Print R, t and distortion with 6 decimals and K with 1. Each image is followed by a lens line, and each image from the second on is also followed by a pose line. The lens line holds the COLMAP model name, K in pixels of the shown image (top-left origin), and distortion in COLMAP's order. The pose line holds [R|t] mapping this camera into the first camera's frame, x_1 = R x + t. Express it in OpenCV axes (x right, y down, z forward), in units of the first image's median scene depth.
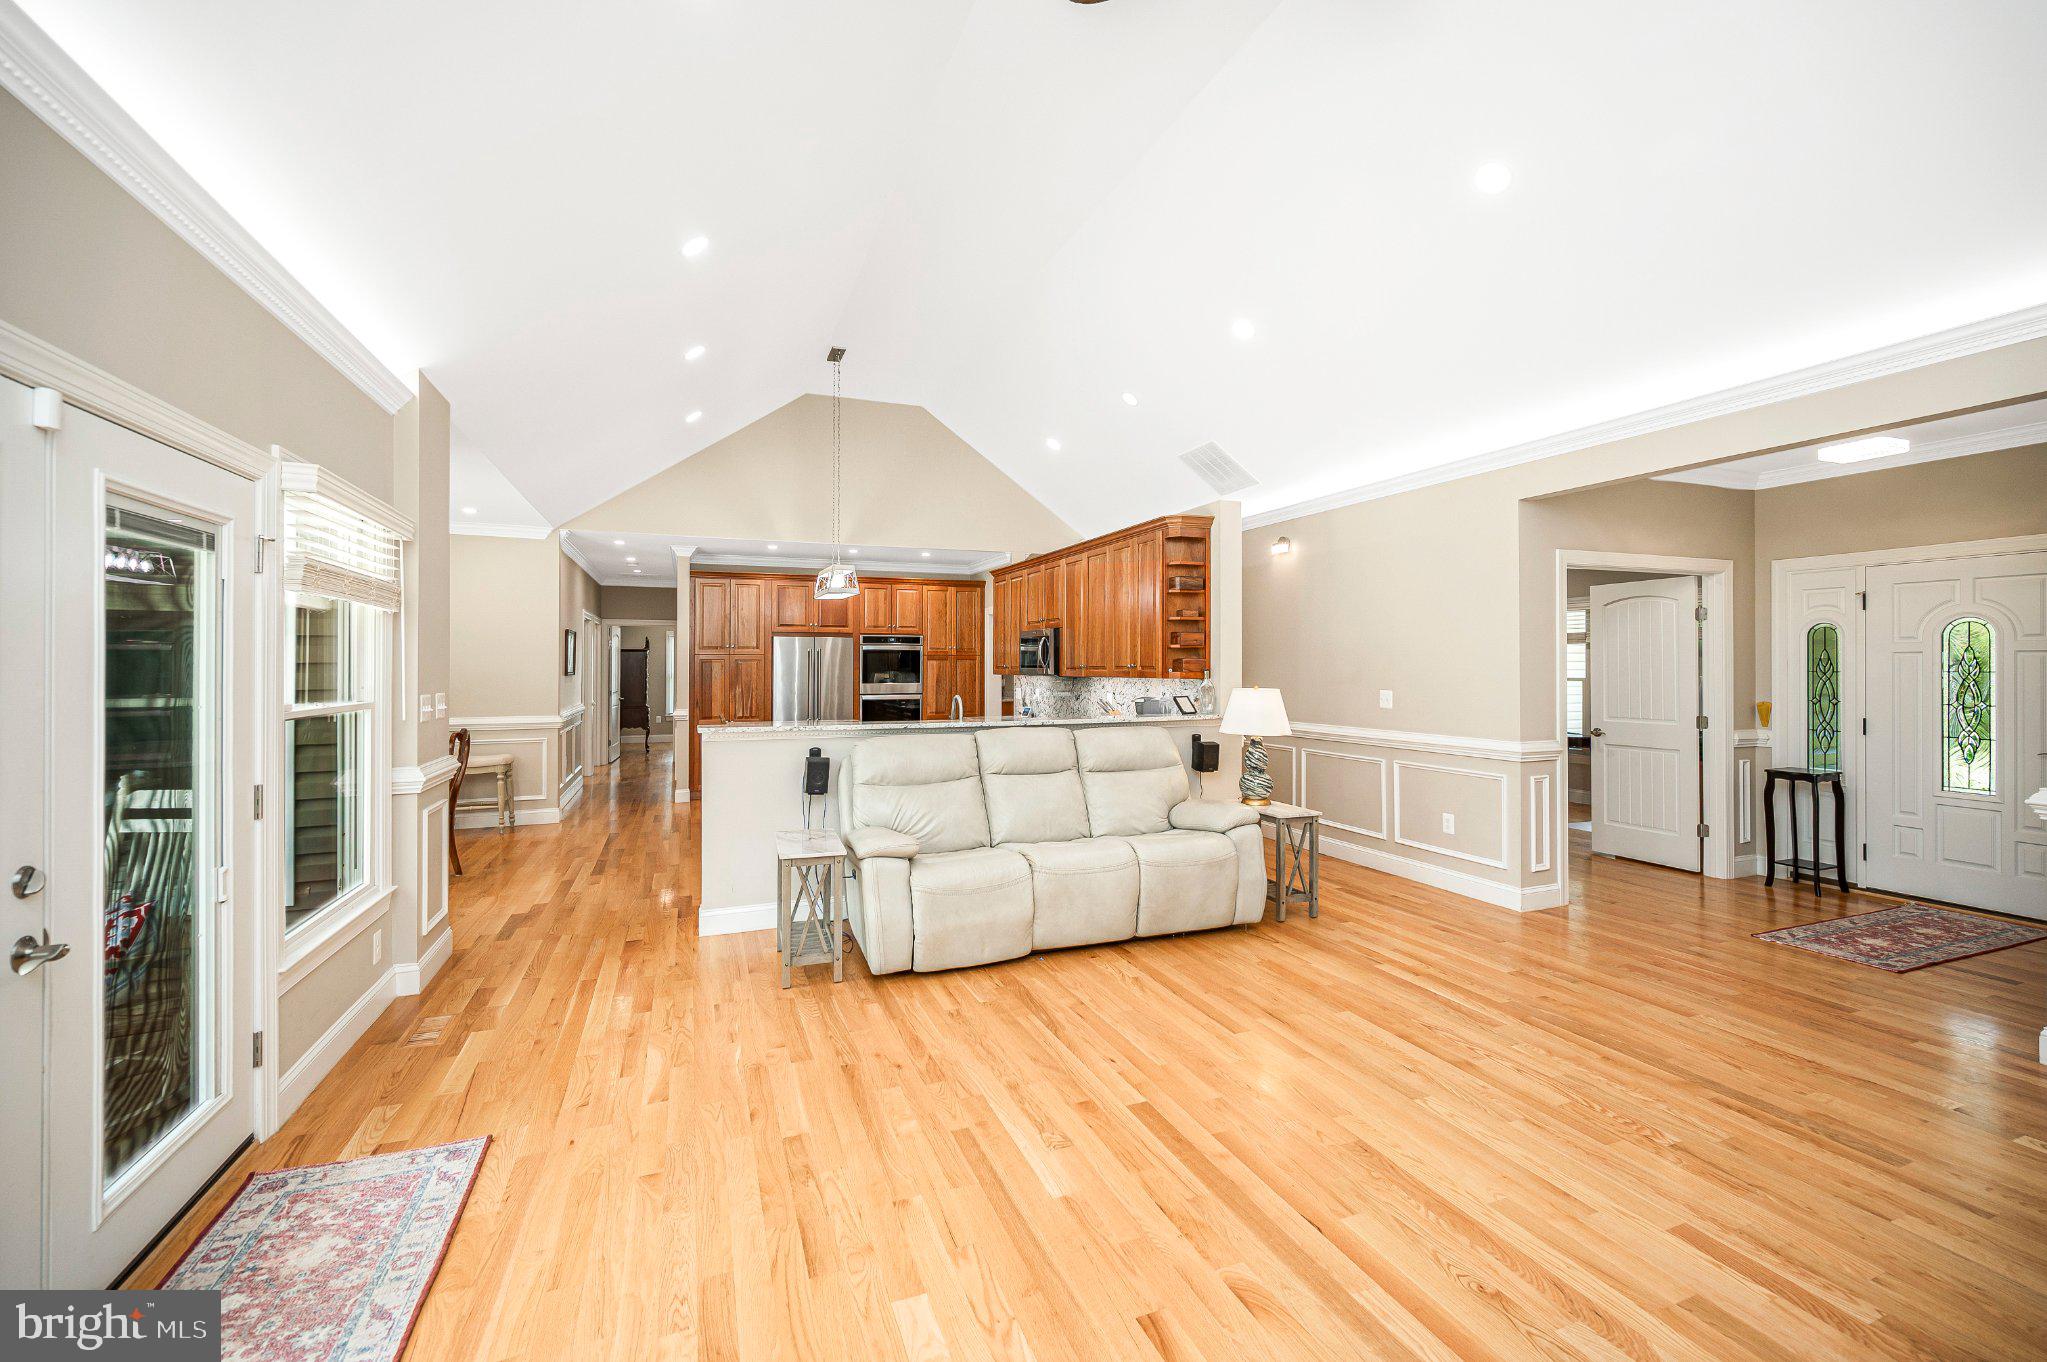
lens RADIAL K [[893.9, 0, 1011.3], [0, 893.9, 652.0], [0, 0, 1]] dist [0.001325, 0.000335]
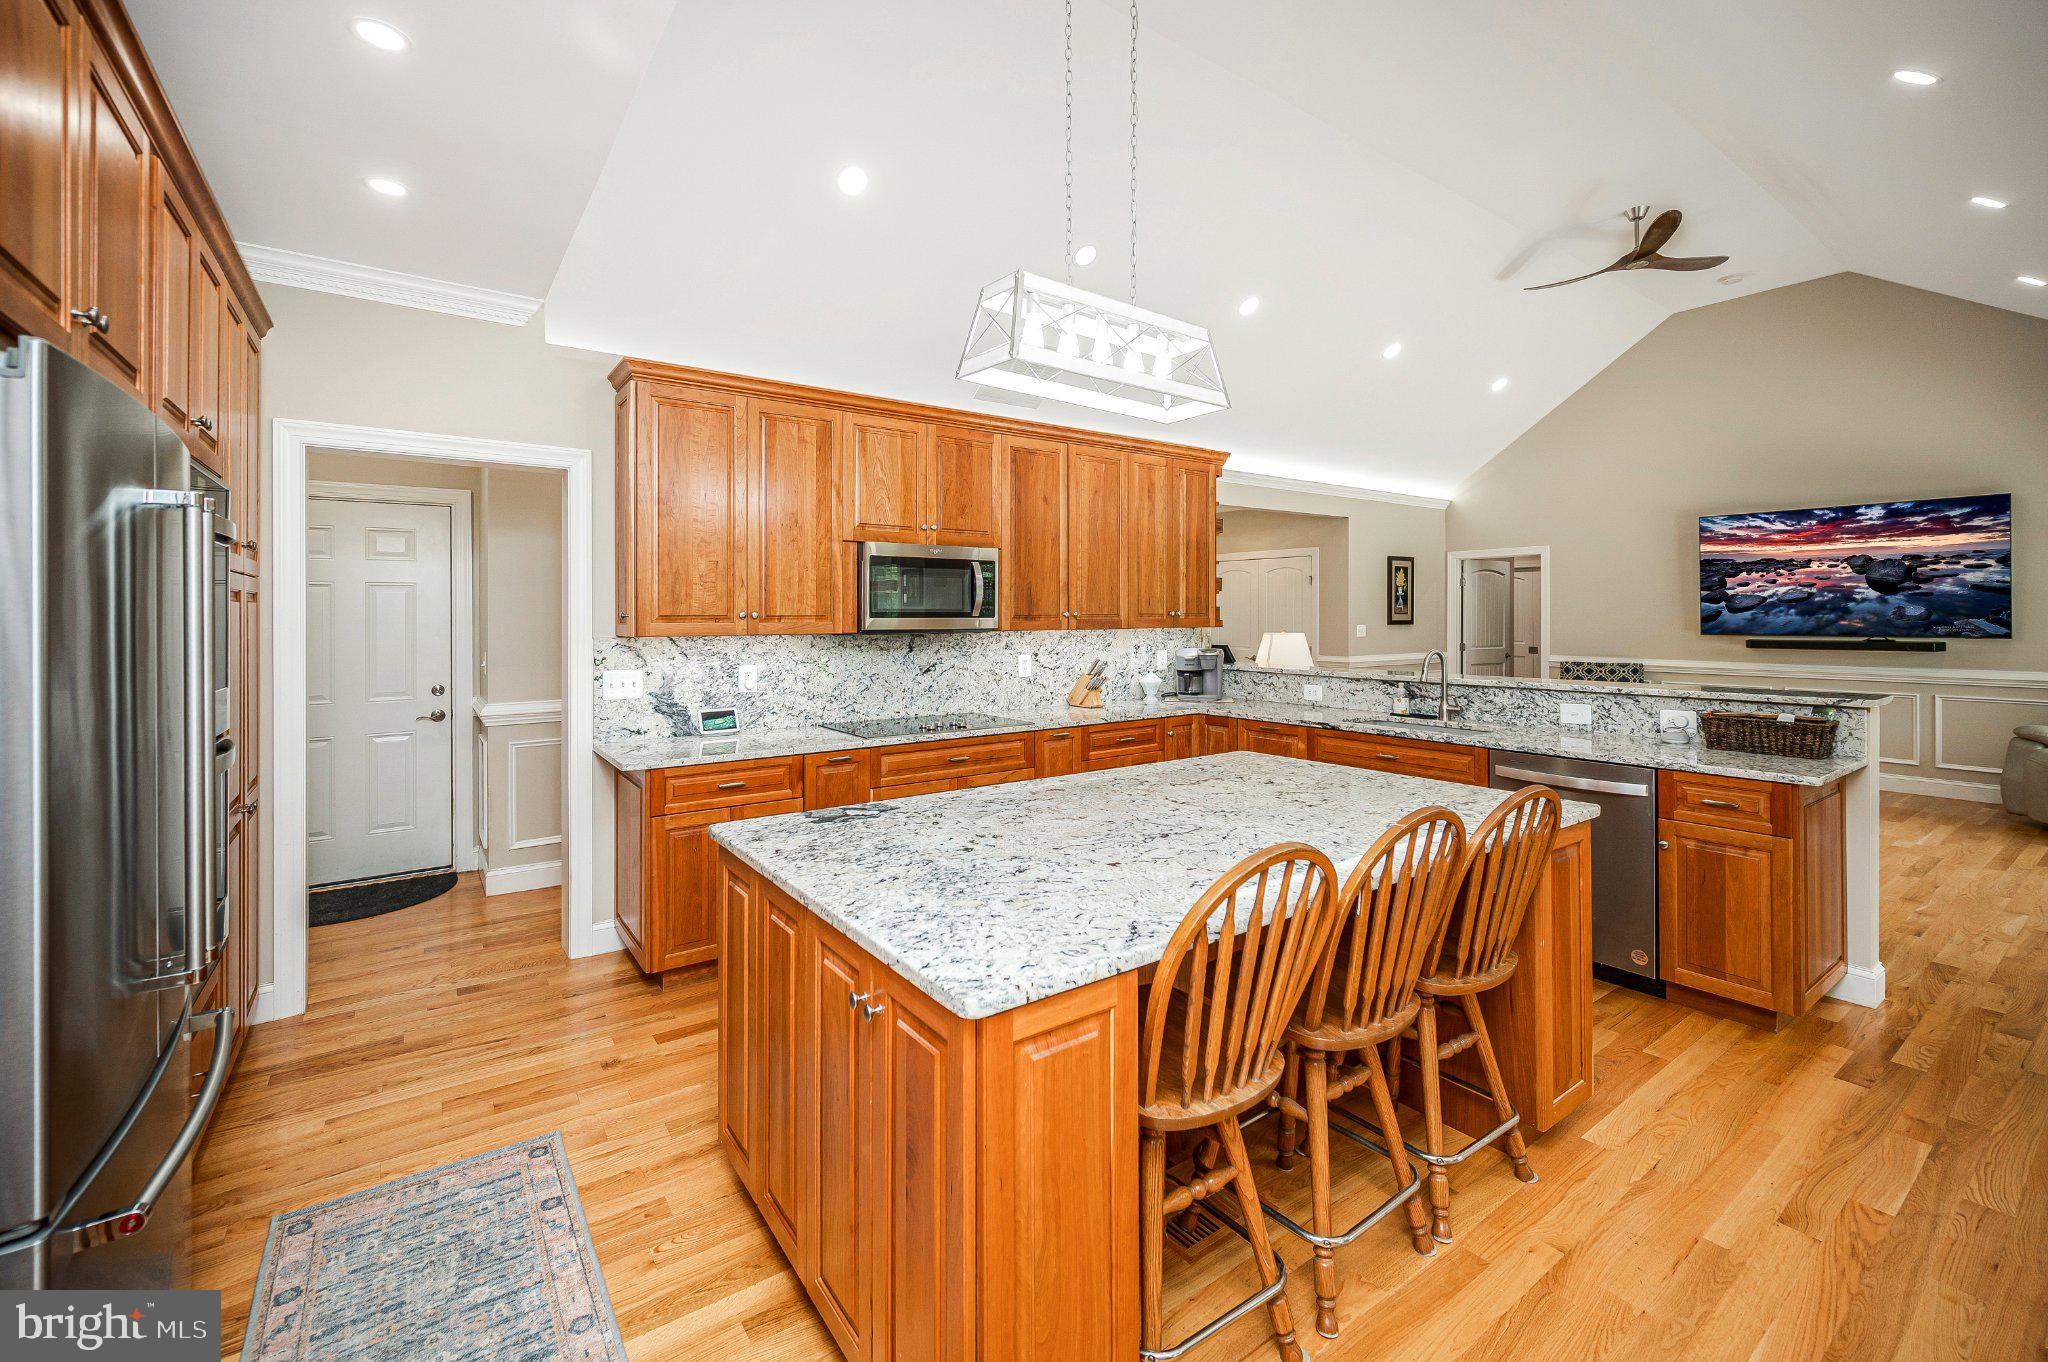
lens RADIAL K [[857.9, 0, 1026.9], [0, 857.9, 616.3], [0, 0, 1]] dist [-0.000402, -0.000051]
pose [[-0.283256, 0.000994, 0.959044, -0.380120], [-0.009623, 0.999946, -0.003878, 0.014981], [-0.958996, -0.010327, -0.283232, 0.869253]]
